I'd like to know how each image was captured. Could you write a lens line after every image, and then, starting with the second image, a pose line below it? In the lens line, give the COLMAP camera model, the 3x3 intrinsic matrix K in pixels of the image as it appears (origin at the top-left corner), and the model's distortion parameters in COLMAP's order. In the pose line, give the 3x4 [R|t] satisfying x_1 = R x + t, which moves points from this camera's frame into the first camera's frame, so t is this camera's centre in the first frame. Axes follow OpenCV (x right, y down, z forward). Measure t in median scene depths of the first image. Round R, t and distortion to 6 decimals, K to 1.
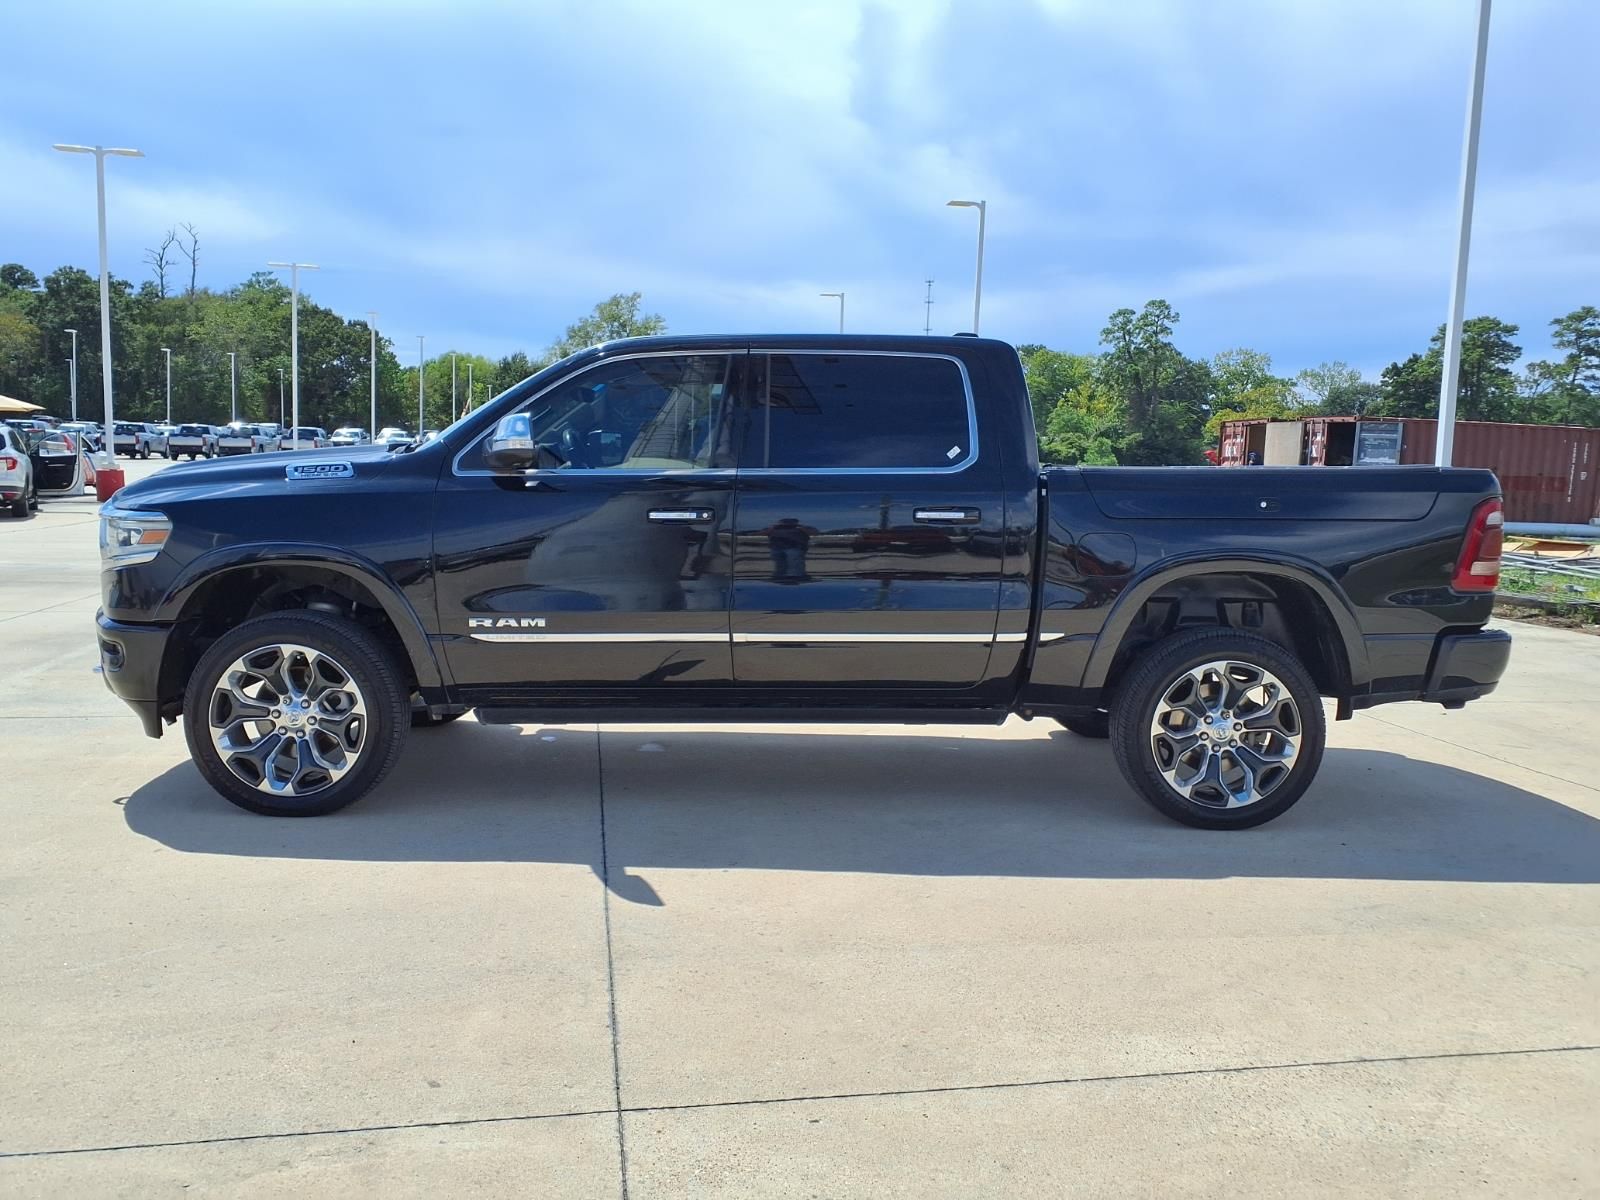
lens RADIAL K [[1389.1, 0, 800.0], [0, 1389.1, 600.0], [0, 0, 1]] dist [0.005167, -0.008348]
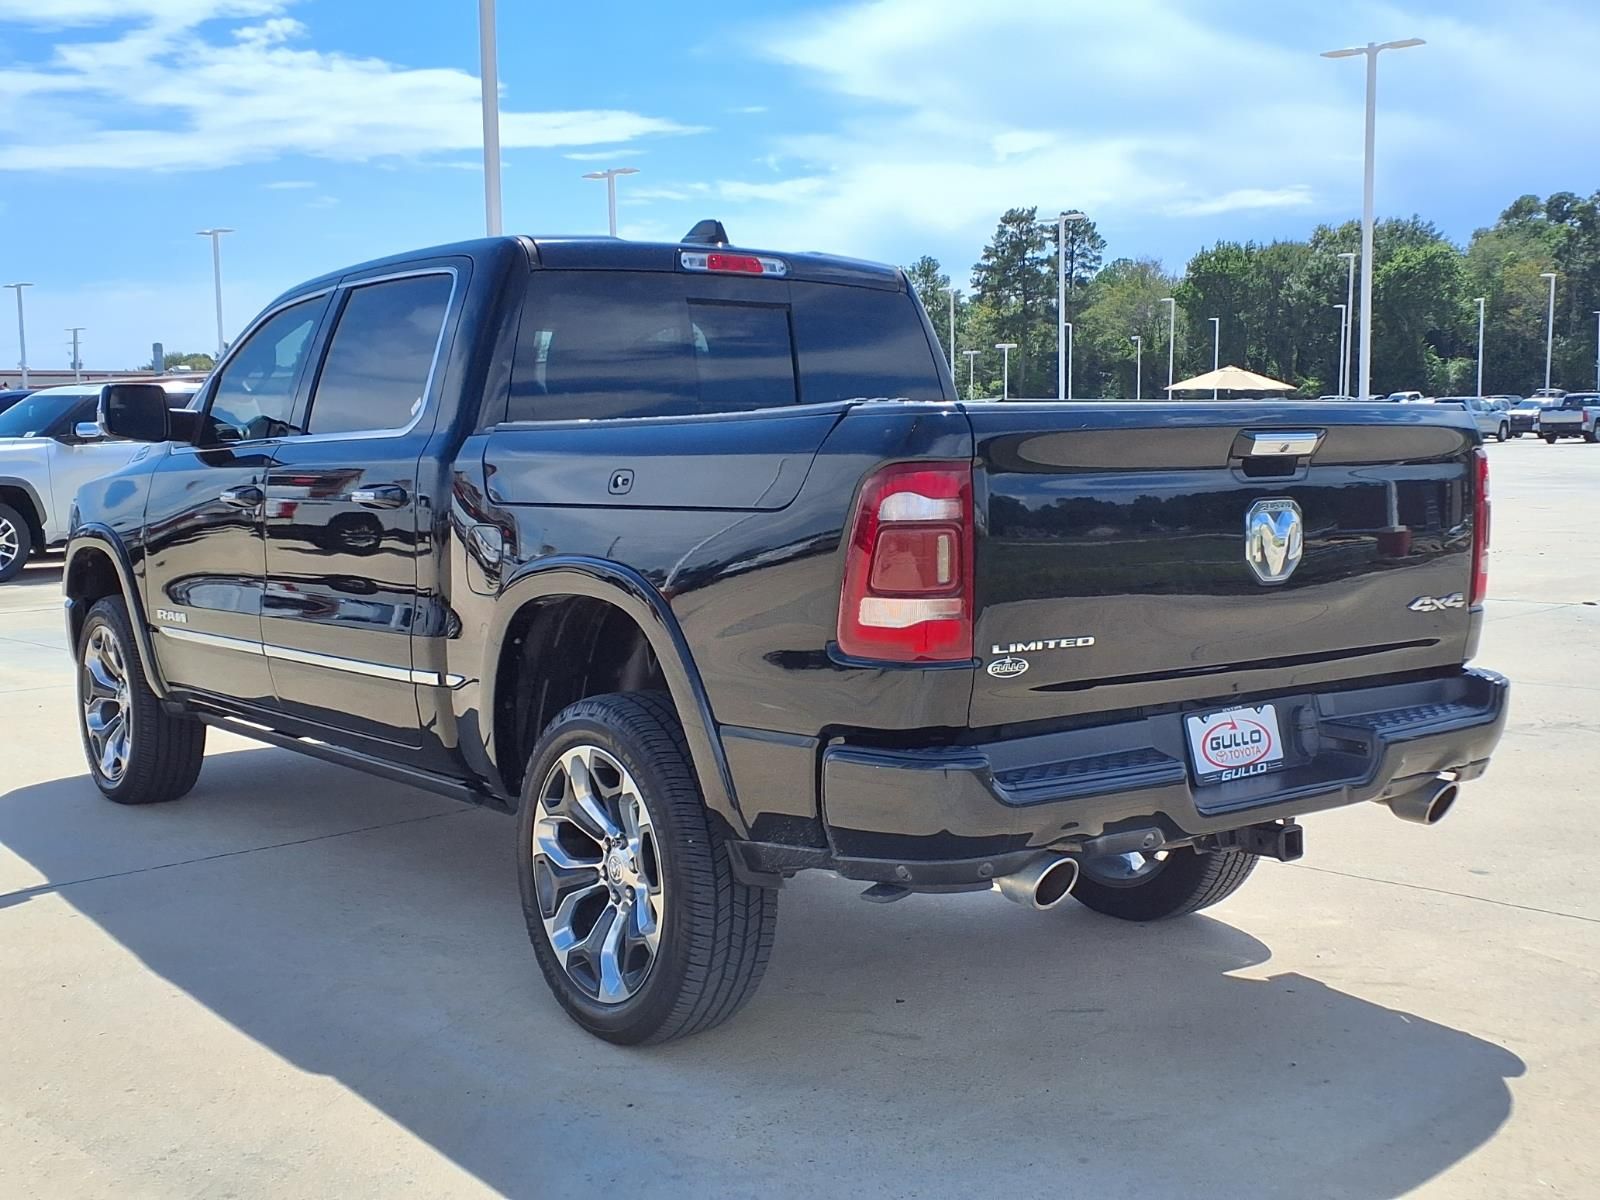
lens RADIAL K [[1960.2, 0, 800.0], [0, 1960.2, 600.0], [0, 0, 1]] dist [-0.004894, -0.041077]
pose [[0.548741, 0.041069, -0.834983, 1.034709], [-0.059583, 0.998174, 0.009938, -0.030661], [0.833866, 0.044297, 0.550186, 0.617638]]
